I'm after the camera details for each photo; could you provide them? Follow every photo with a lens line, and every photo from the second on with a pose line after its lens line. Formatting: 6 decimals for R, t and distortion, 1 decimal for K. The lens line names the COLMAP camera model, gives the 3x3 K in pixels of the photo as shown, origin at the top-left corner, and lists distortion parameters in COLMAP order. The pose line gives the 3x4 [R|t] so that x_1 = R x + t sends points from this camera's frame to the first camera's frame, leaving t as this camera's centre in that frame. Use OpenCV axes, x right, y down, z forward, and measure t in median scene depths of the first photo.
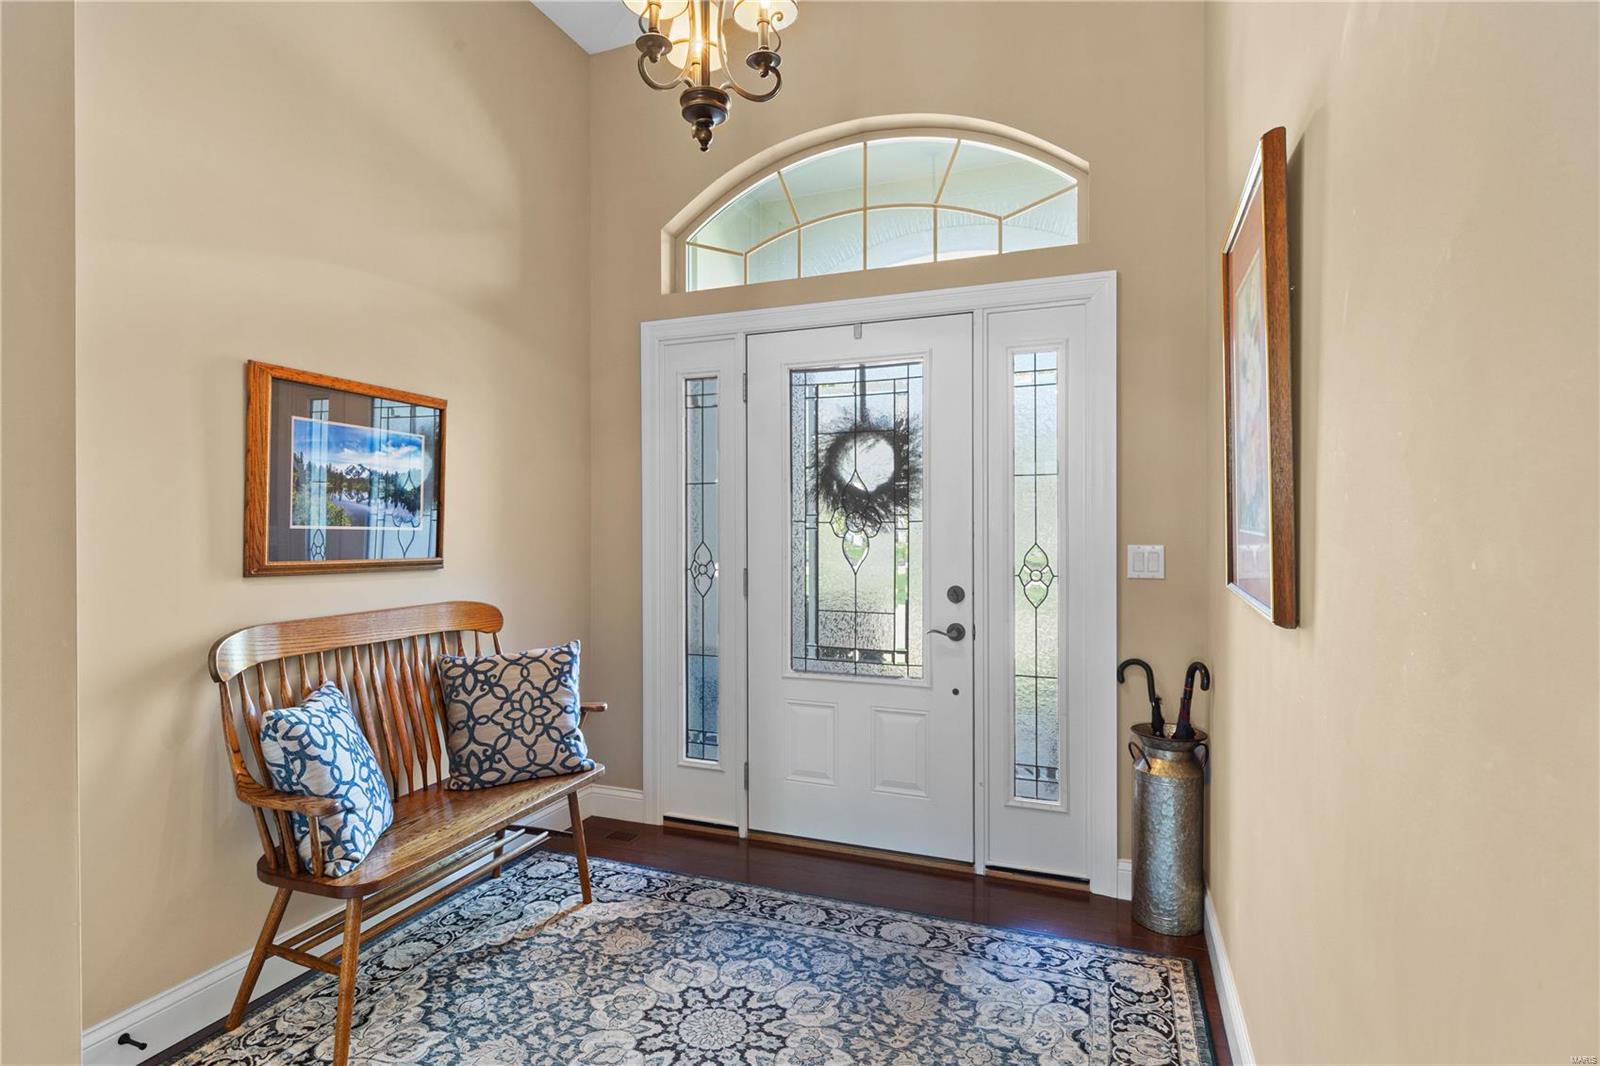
lens RADIAL K [[808.2, 0, 793.0], [0, 808.2, 527.4], [0, 0, 1]] dist [-0.003473, -0.000470]
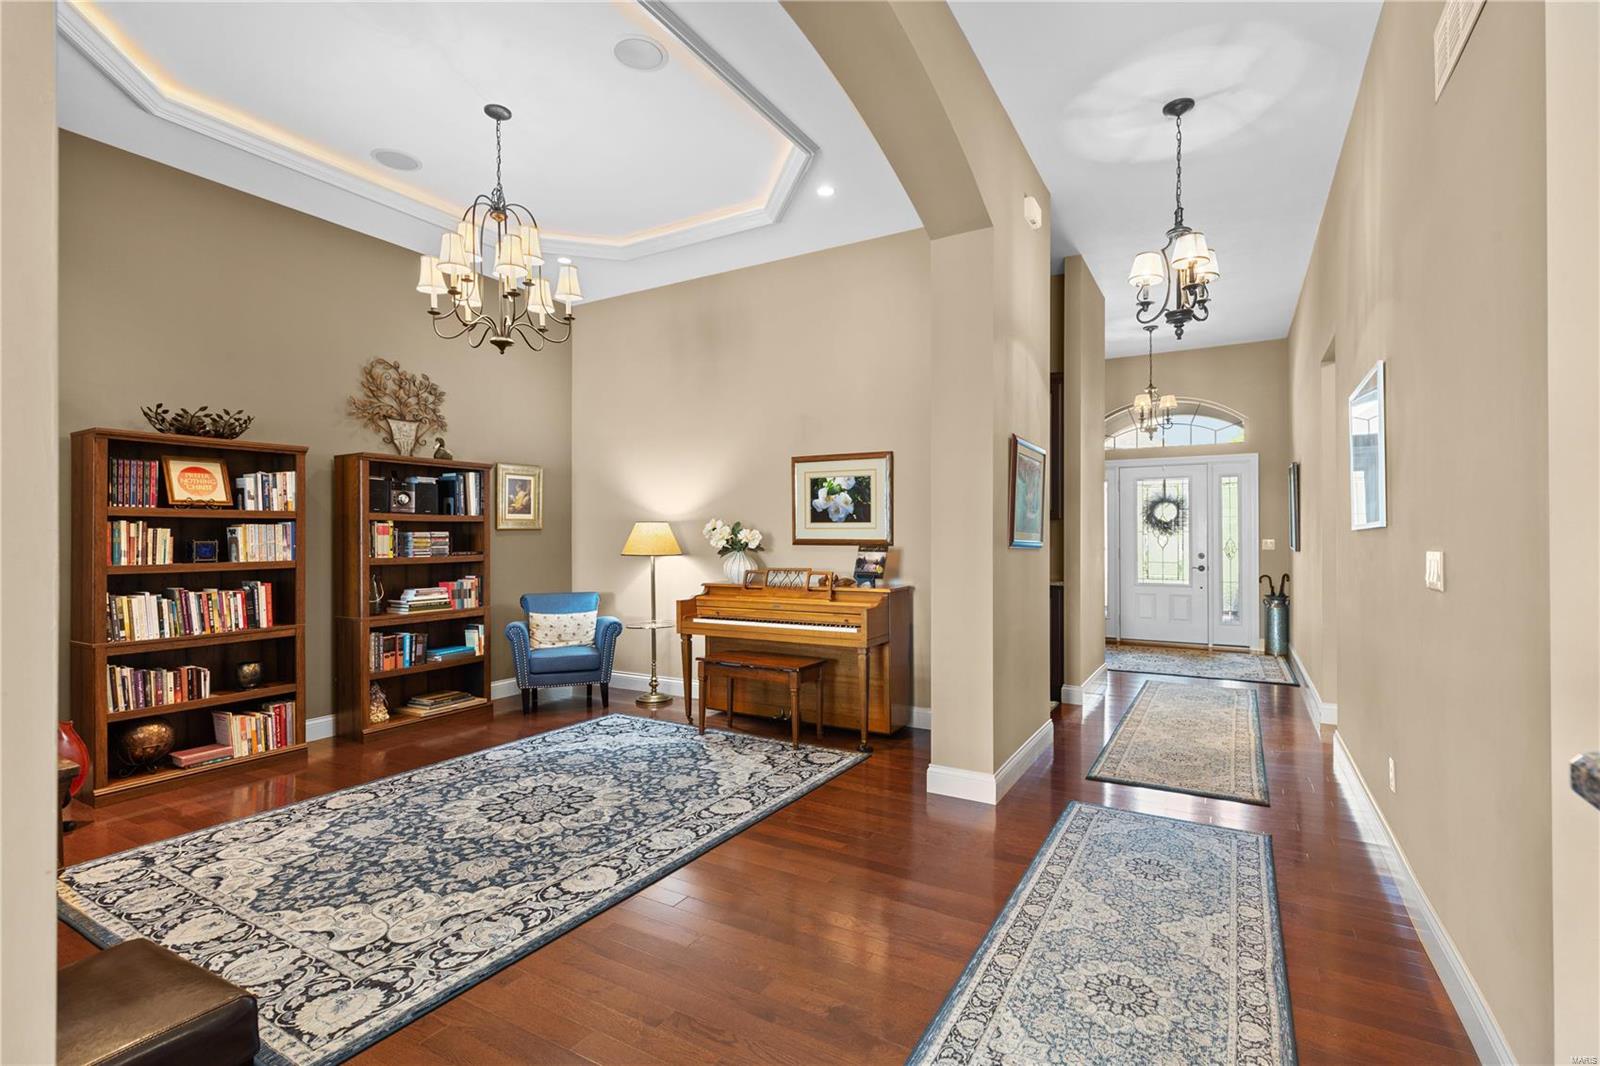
lens RADIAL K [[732.0, 0, 817.5], [0, 732.0, 533.7], [0, 0, 1]] dist [0.008925, -0.001959]
pose [[0.991511, -0.000375, -0.130021, -0.900552], [-0.000391, 0.999983, -0.005863, 0.017191], [0.130021, 0.005864, 0.991494, -1.991631]]
